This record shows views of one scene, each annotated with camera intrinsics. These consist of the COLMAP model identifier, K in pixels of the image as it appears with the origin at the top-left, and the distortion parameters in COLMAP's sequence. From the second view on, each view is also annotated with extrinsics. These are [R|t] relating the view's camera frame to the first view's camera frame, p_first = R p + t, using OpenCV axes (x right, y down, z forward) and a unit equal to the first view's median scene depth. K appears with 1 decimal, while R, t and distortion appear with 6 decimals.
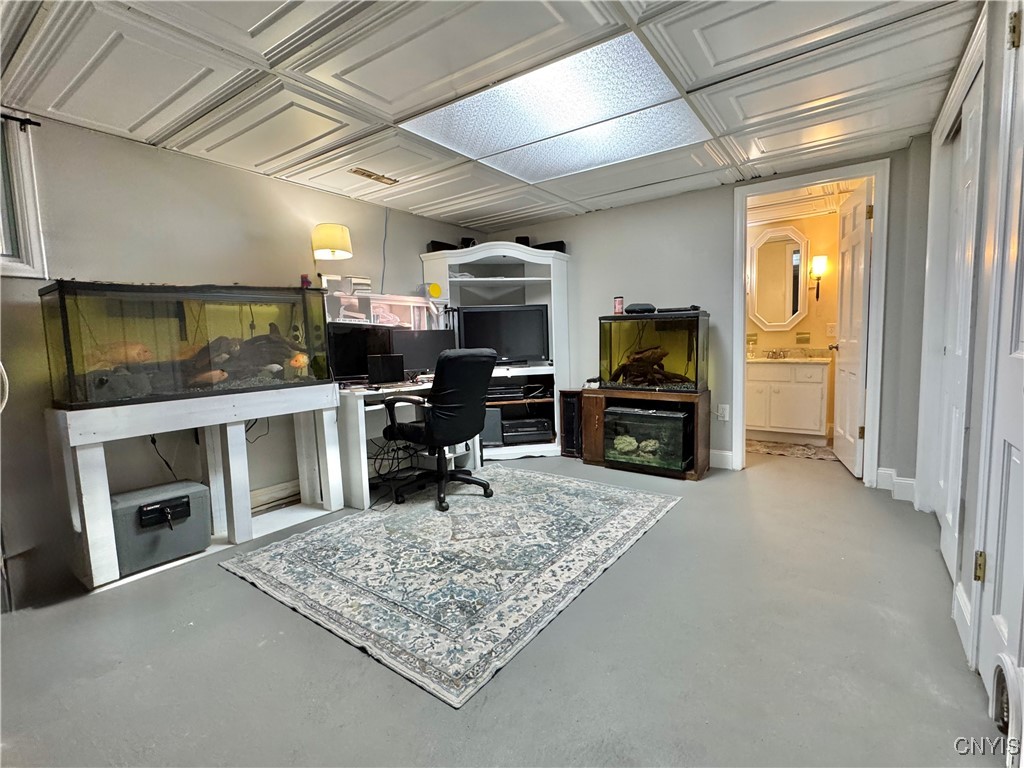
lens RADIAL K [[477.2, 0, 512.9], [0, 477.2, 386.7], [0, 0, 1]] dist [0.000489, -0.000205]
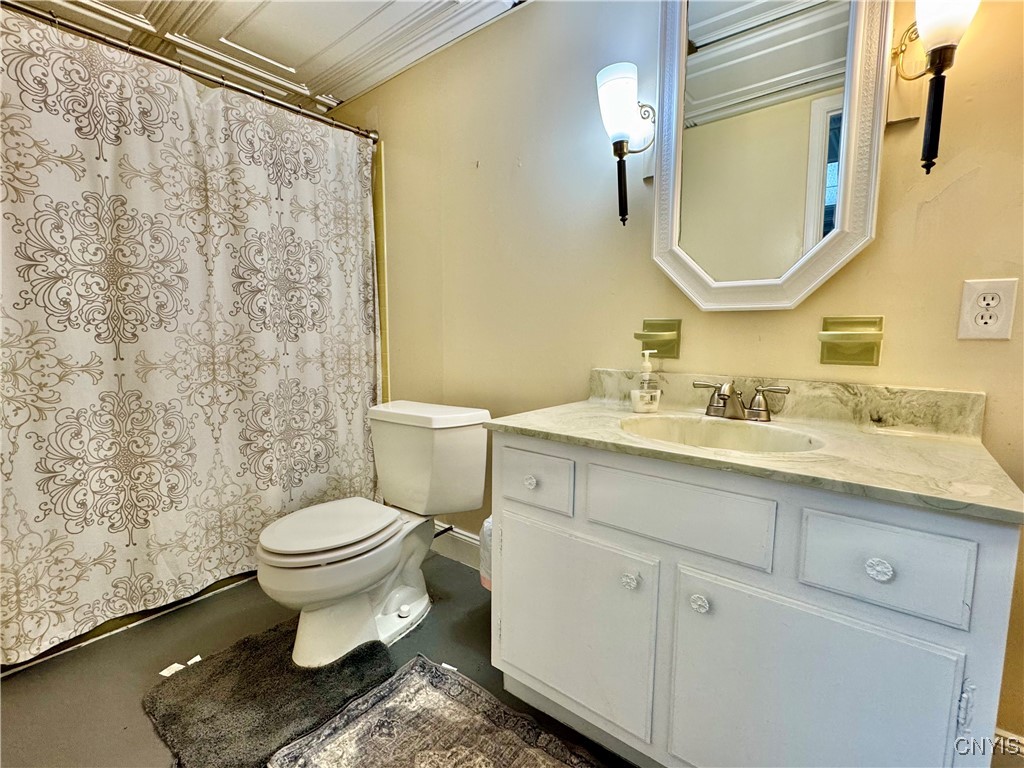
lens RADIAL K [[477.2, 0, 512.3], [0, 477.2, 382.5], [0, 0, 1]] dist [0.000489, -0.000205]
pose [[0.997917, 0.035560, -0.053821, 0.460241], [-0.034959, 0.999316, 0.012059, -0.079694], [0.054213, -0.010152, 0.998478, 0.764411]]
